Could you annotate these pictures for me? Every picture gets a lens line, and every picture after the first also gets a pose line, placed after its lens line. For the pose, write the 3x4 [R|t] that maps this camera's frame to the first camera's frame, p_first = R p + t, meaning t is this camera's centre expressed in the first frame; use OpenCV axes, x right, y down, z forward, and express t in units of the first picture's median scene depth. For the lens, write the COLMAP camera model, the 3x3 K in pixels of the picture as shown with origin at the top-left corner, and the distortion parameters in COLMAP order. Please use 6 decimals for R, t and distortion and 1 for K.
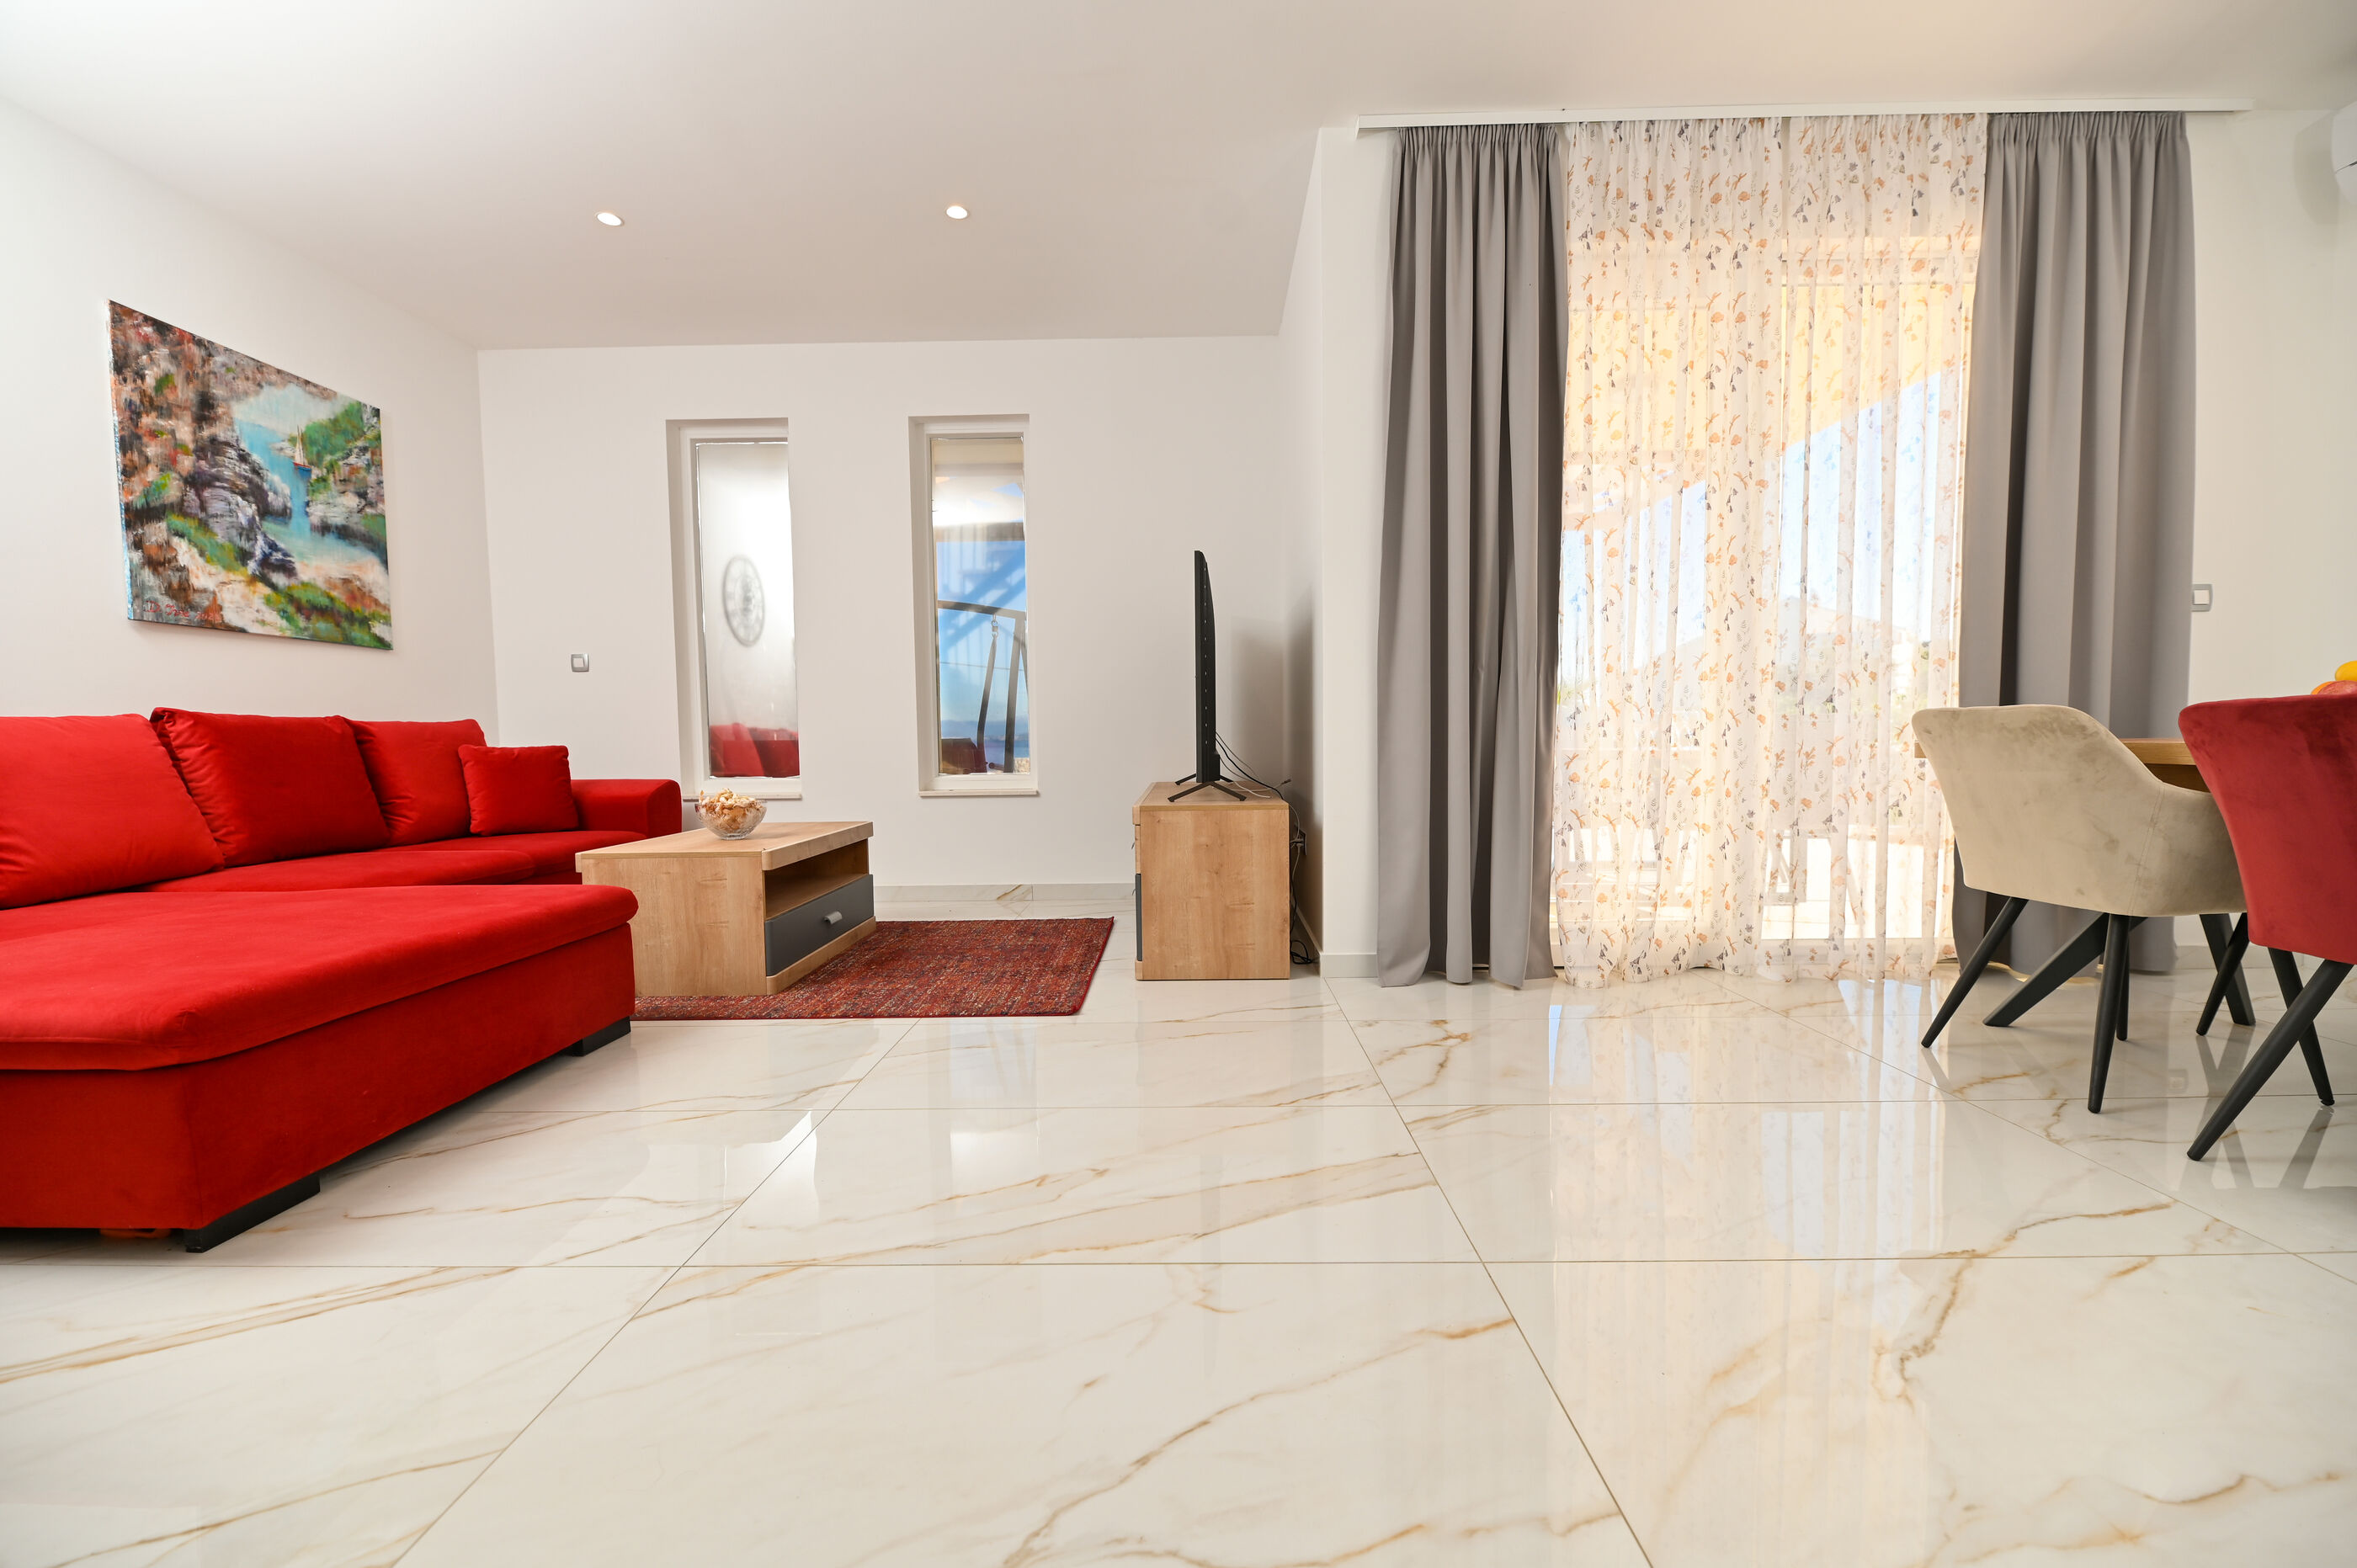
lens RADIAL K [[945.6, 0, 1181.9], [0, 945.6, 791.1], [0, 0, 1]] dist [-0.001461, -0.002918]
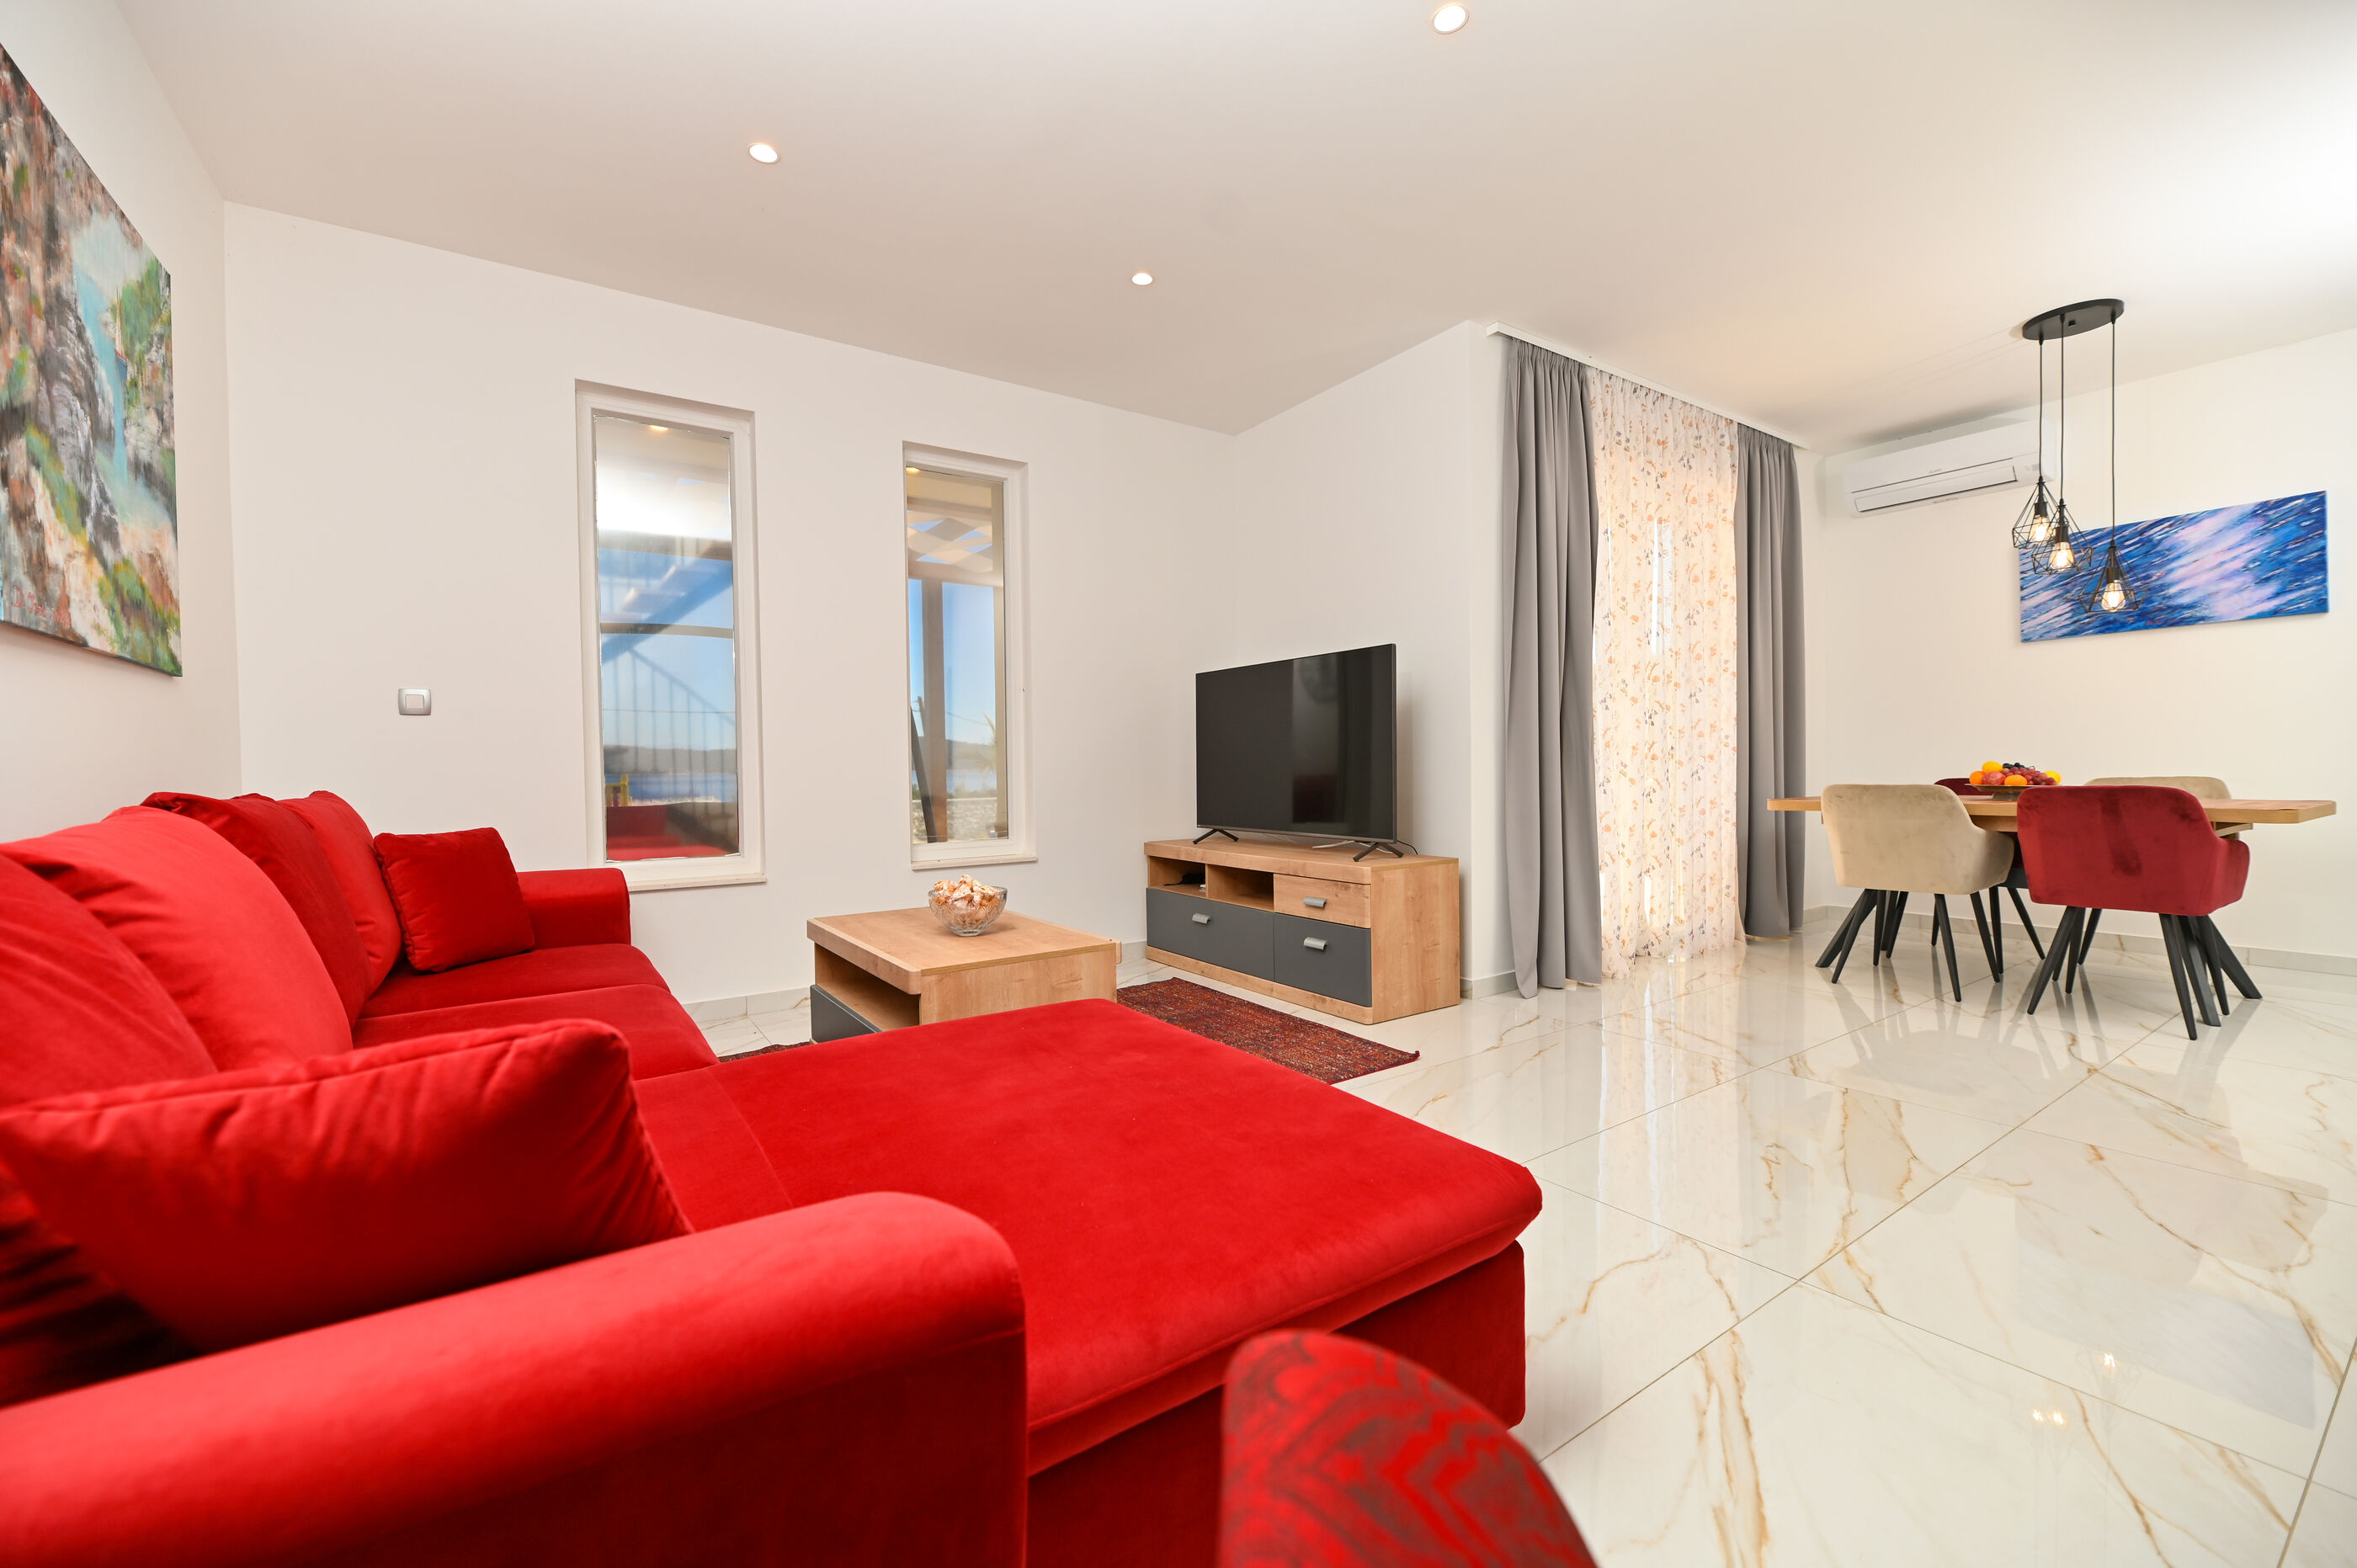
lens RADIAL K [[945.6, 0, 1183.4], [0, 945.6, 788.4], [0, 0, 1]] dist [-0.001461, -0.002918]
pose [[0.818604, -0.011228, 0.574249, -0.786793], [0.035927, 0.998852, -0.031685, -0.045452], [-0.573234, 0.046569, 0.818067, 0.189293]]
